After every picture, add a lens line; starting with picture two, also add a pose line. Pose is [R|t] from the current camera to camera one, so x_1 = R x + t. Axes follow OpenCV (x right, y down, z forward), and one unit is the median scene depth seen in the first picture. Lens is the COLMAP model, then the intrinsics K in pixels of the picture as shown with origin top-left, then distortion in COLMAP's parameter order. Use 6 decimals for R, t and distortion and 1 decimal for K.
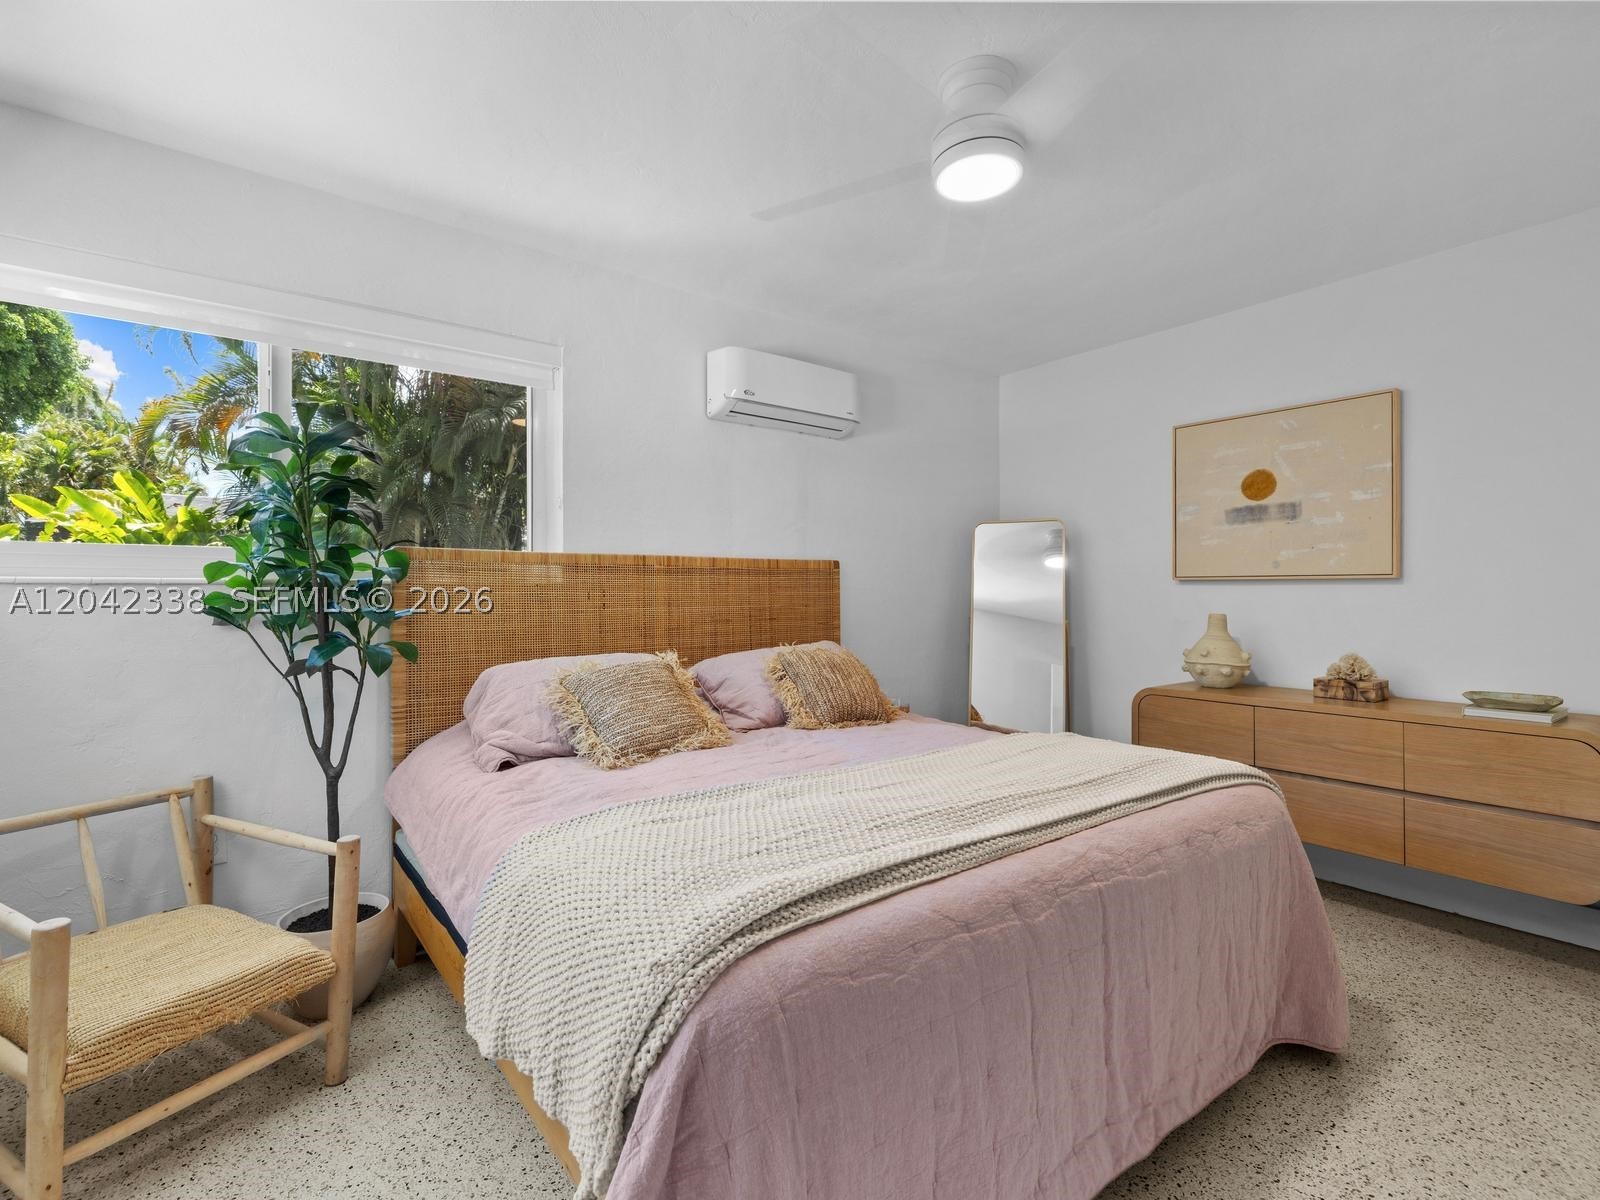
lens RADIAL K [[753.0, 0, 790.4], [0, 753.0, 588.2], [0, 0, 1]] dist [-0.000462, -0.000846]
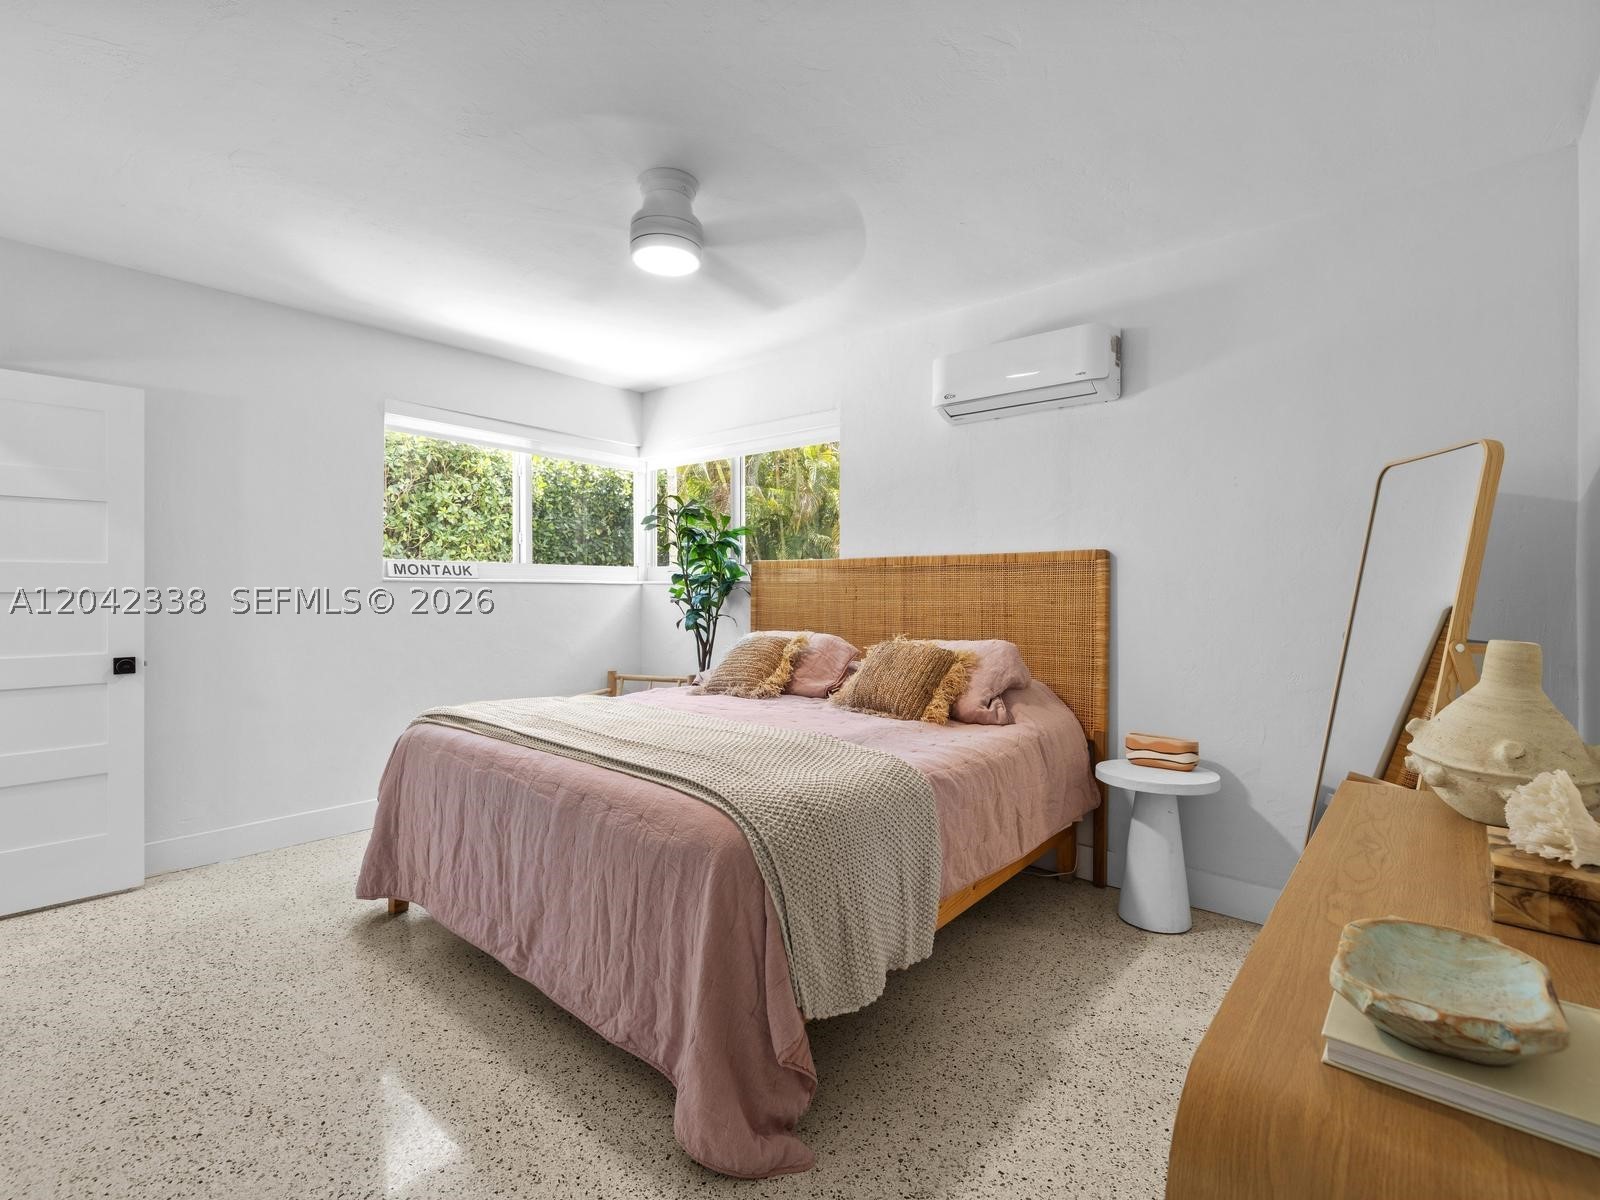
lens RADIAL K [[753.0, 0, 790.4], [0, 753.0, 588.2], [0, 0, 1]] dist [-0.000462, -0.000846]
pose [[0.209642, -0.000239, -0.977778, 0.936823], [0.002215, 0.999998, 0.000231, 0.005577], [0.977776, -0.002215, 0.209642, 0.572099]]
